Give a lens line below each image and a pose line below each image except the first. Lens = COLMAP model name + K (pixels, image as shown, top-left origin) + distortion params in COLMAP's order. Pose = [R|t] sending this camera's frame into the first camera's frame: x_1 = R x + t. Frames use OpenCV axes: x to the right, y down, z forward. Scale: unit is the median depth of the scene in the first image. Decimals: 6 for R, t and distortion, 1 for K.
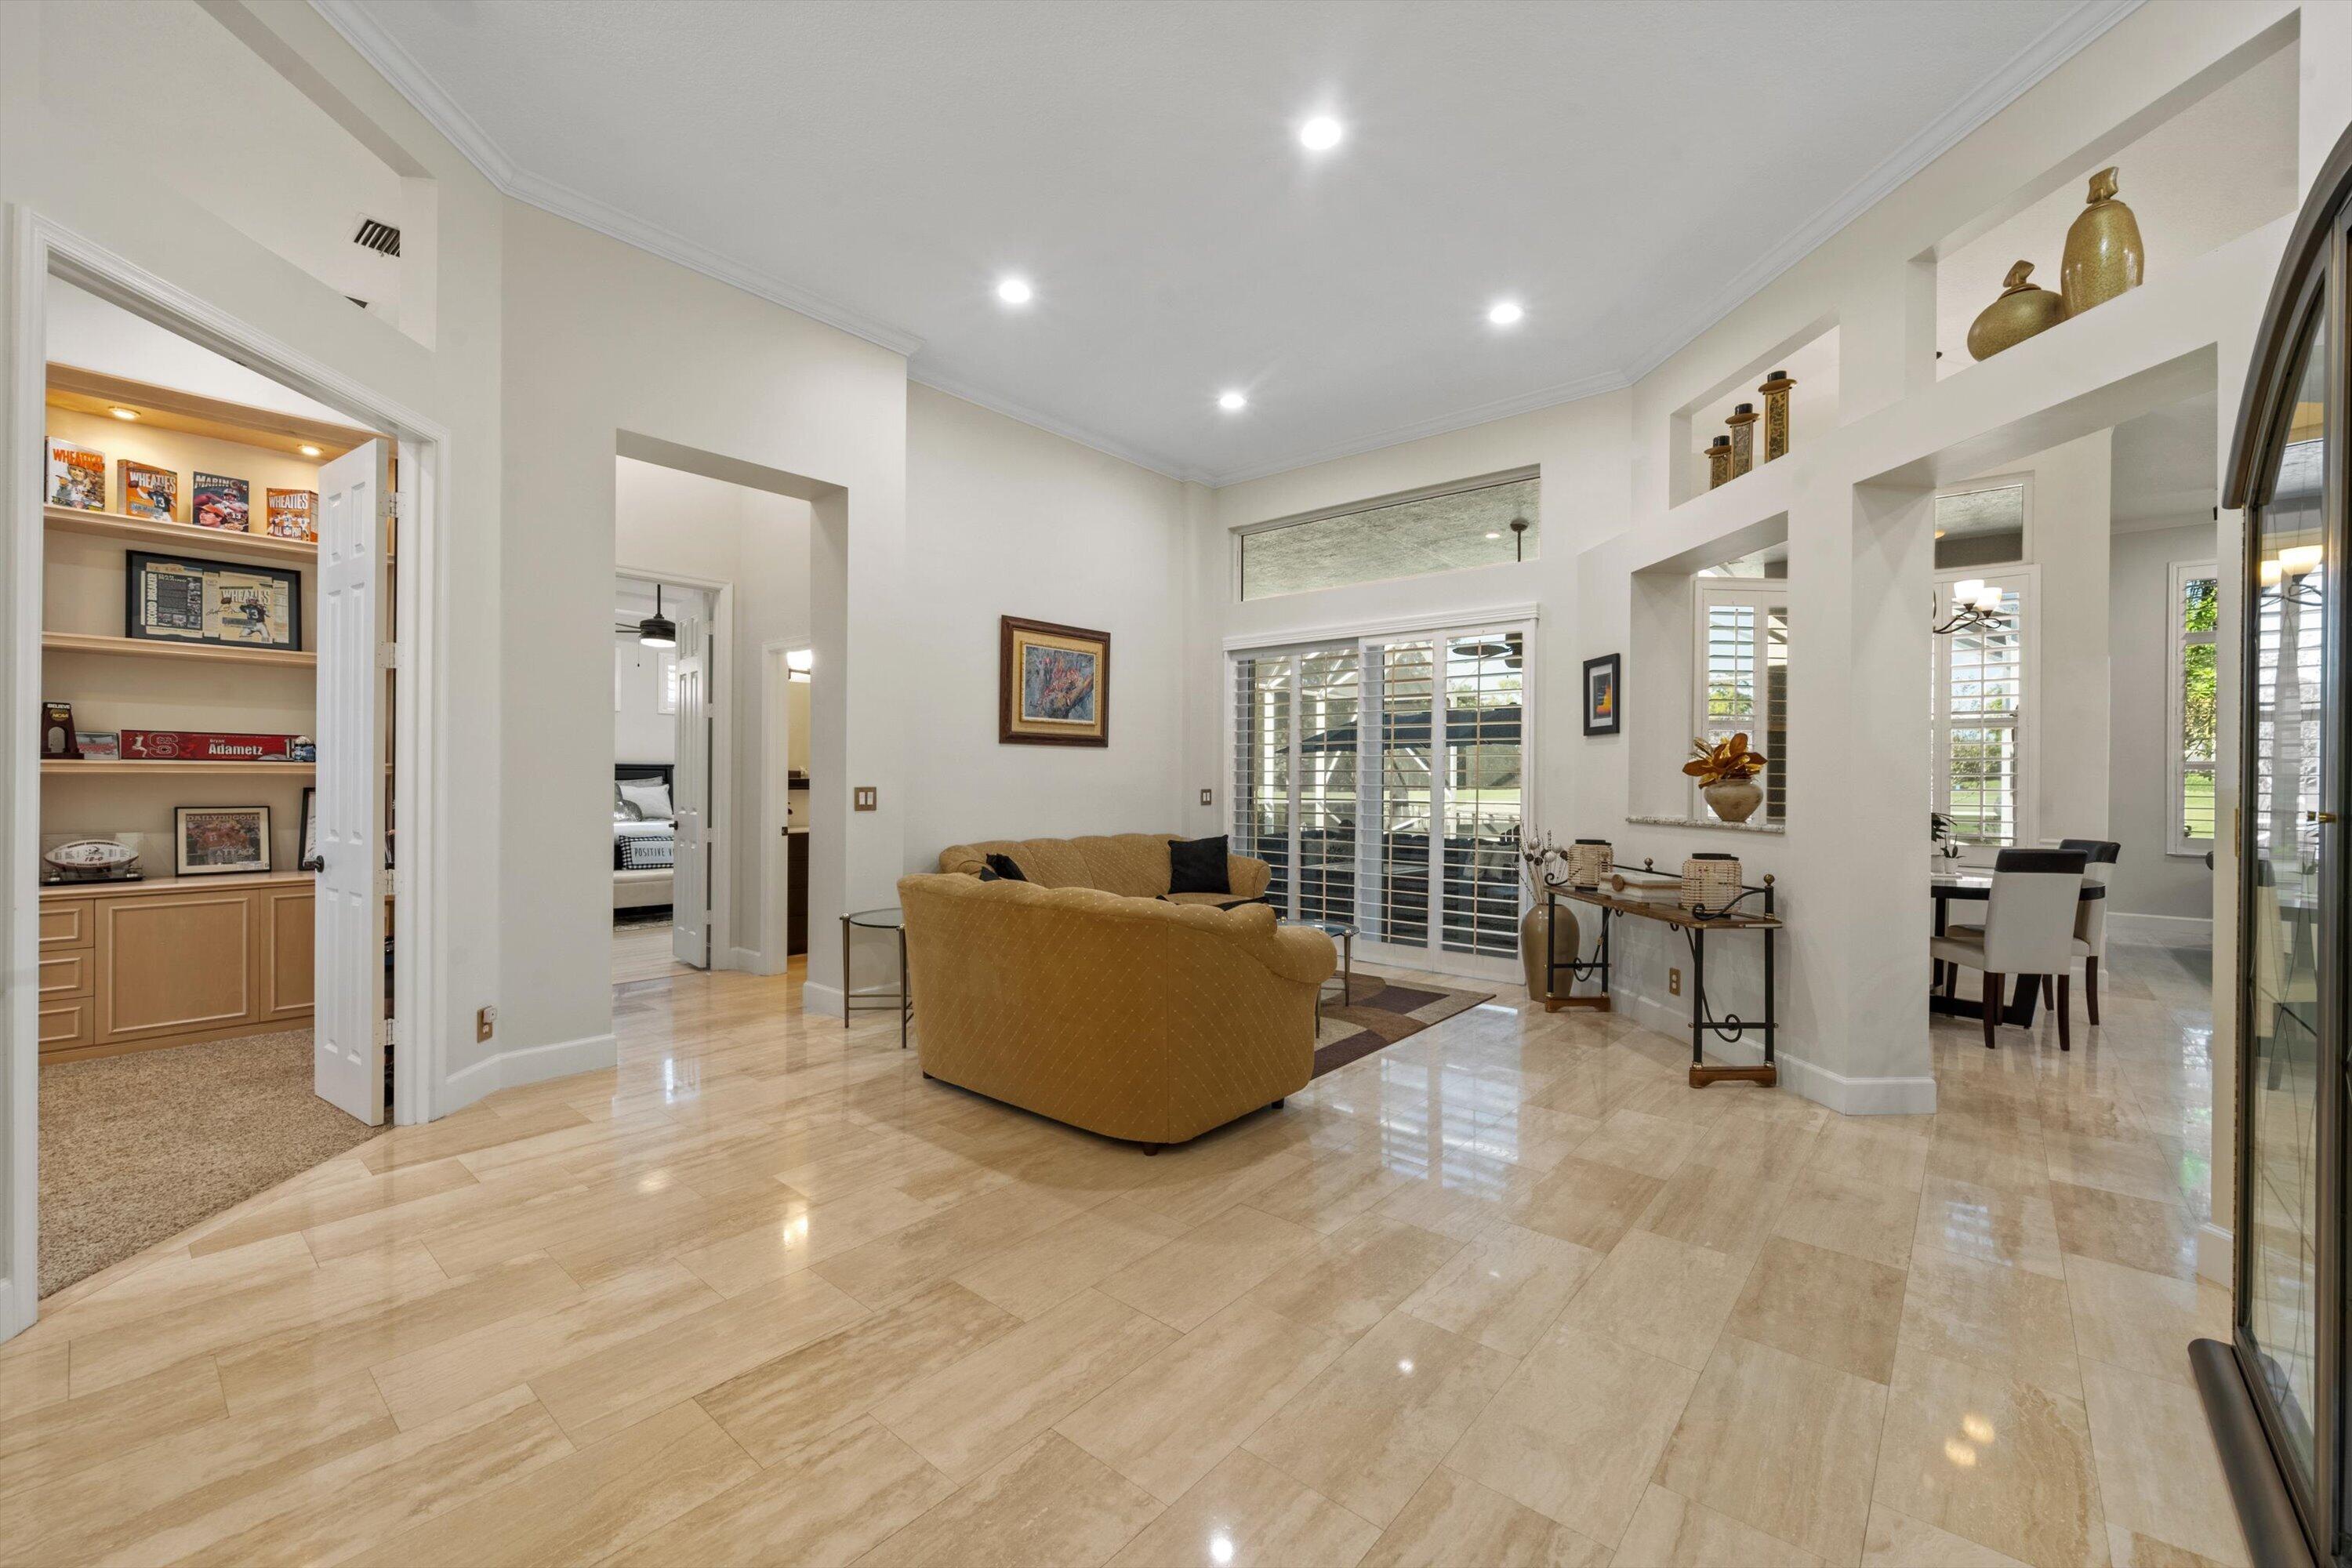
lens RADIAL K [[955.4, 0, 1172.7], [0, 955.4, 781.8], [0, 0, 1]] dist [-0.003325, -0.000419]
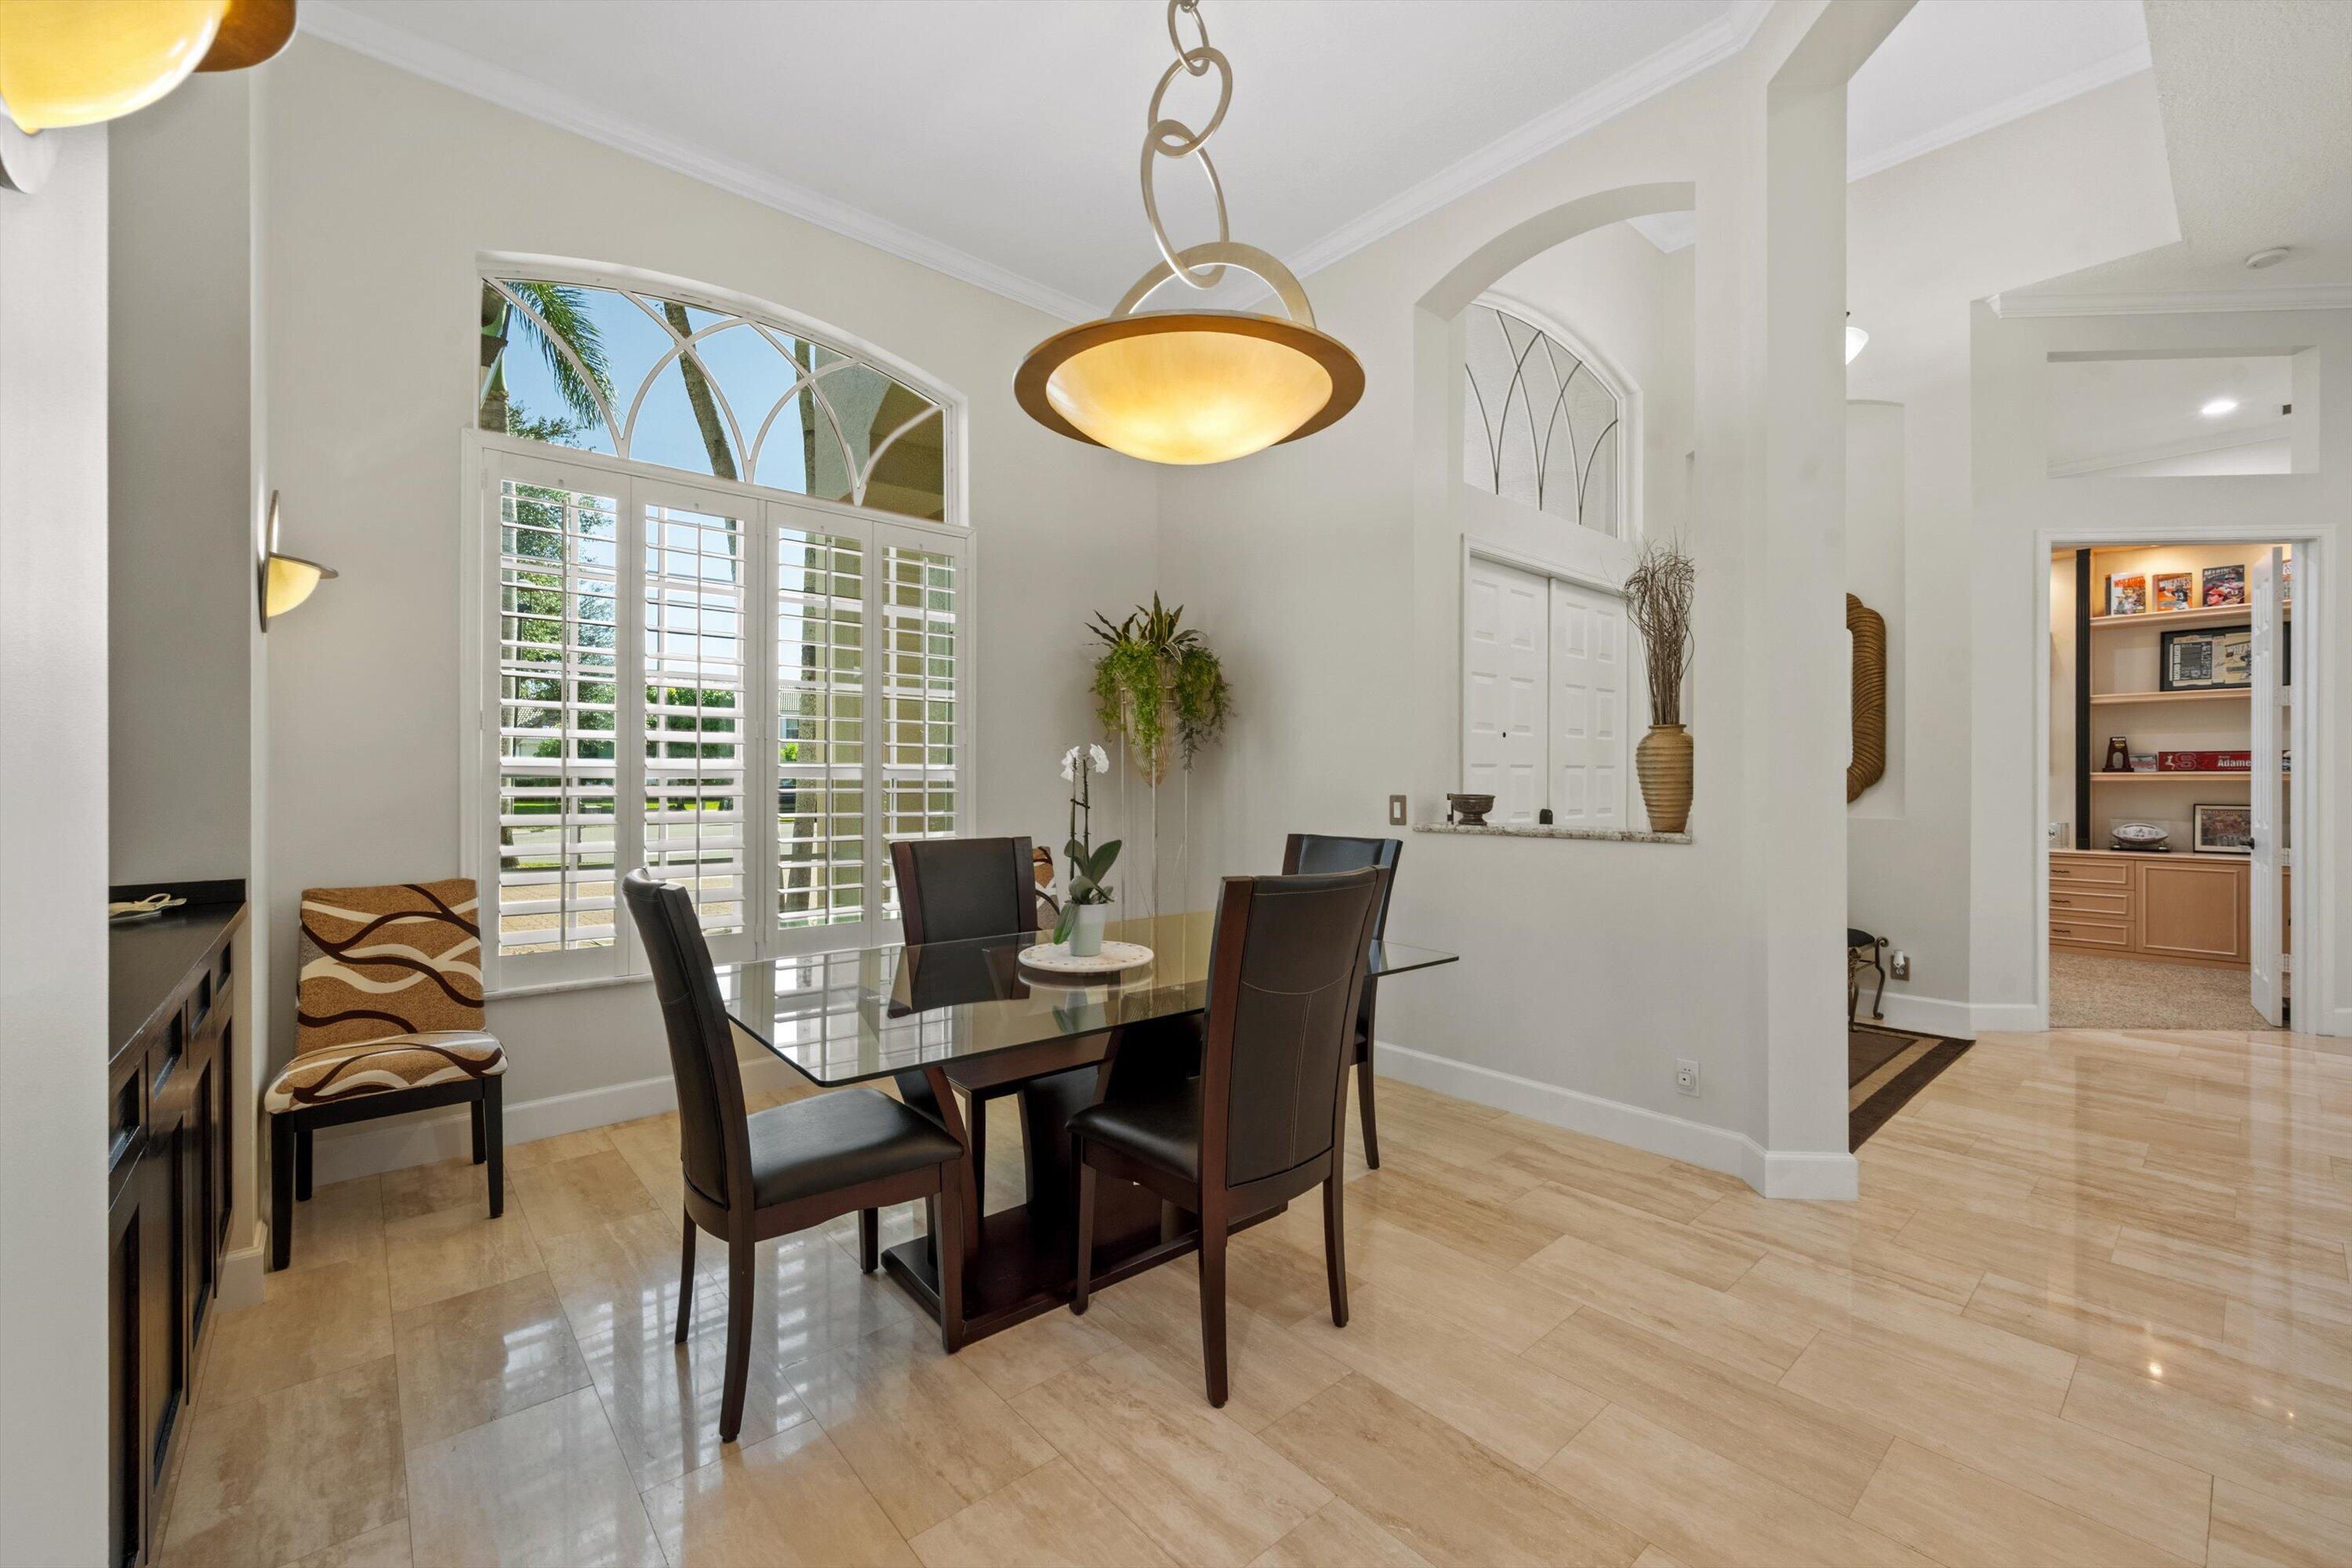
lens RADIAL K [[955.4, 0, 1196.5], [0, 955.4, 780.4], [0, 0, 1]] dist [-0.003325, -0.000419]
pose [[-0.134061, -0.007122, -0.990948, 0.591818], [-0.003205, 0.999972, -0.006753, 0.005694], [0.990968, 0.002270, -0.134080, -0.309032]]
